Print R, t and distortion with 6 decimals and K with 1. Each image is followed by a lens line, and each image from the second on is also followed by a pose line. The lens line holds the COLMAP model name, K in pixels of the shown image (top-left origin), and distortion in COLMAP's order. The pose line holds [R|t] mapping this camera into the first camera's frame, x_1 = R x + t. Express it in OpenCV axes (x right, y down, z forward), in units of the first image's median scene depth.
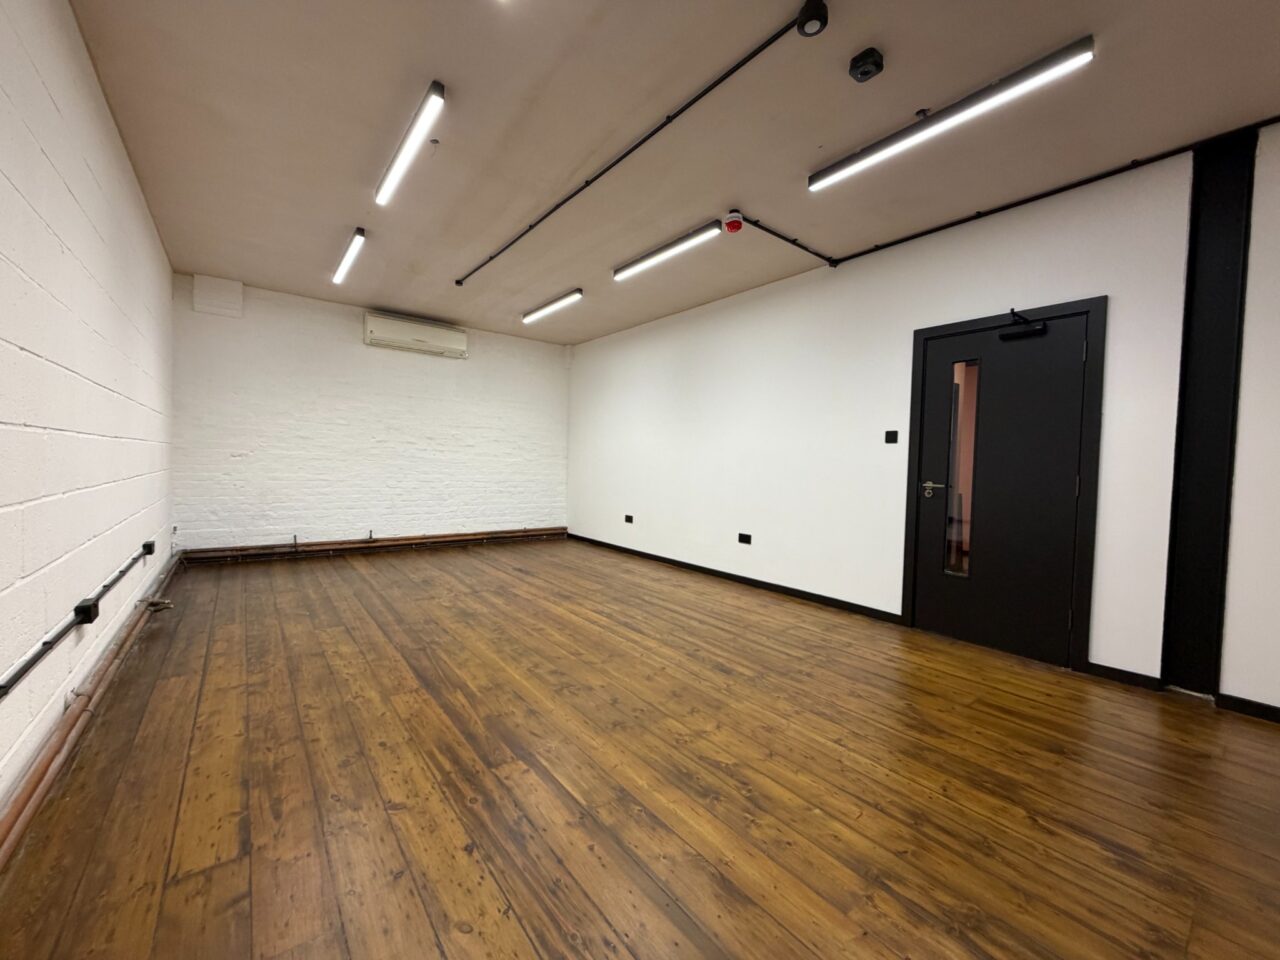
lens RADIAL K [[508.8, 0, 637.6], [0, 508.8, 479.3], [0, 0, 1]] dist [0.001572, -0.000116]
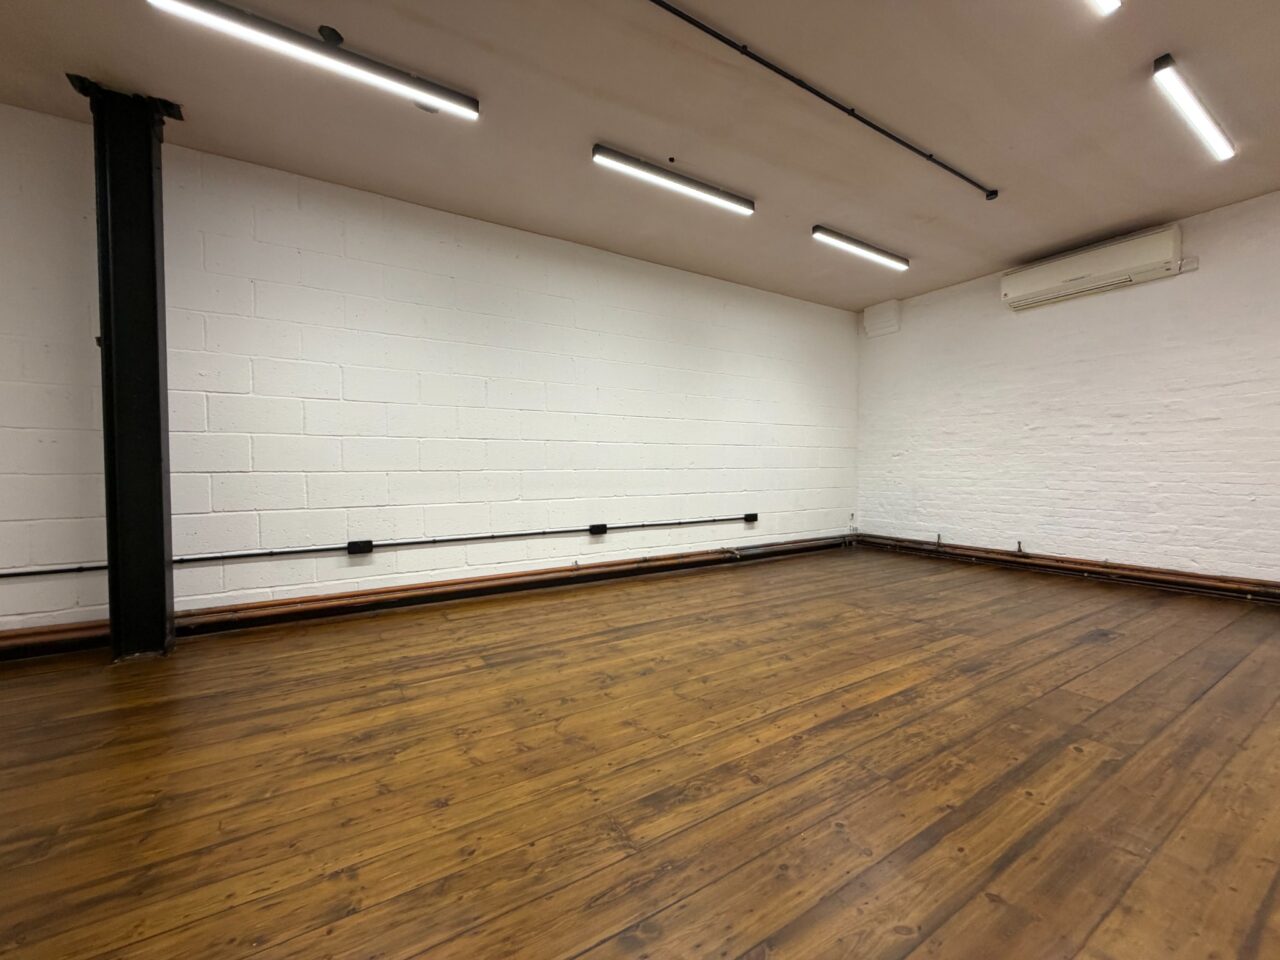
lens RADIAL K [[508.8, 0, 637.6], [0, 508.8, 479.3], [0, 0, 1]] dist [0.001572, -0.000116]
pose [[-0.103021, -0.006063, -0.994661, 0.634973], [-0.027660, 0.999612, -0.003228, 0.042266], [0.994294, 0.027180, -0.103149, 0.928431]]
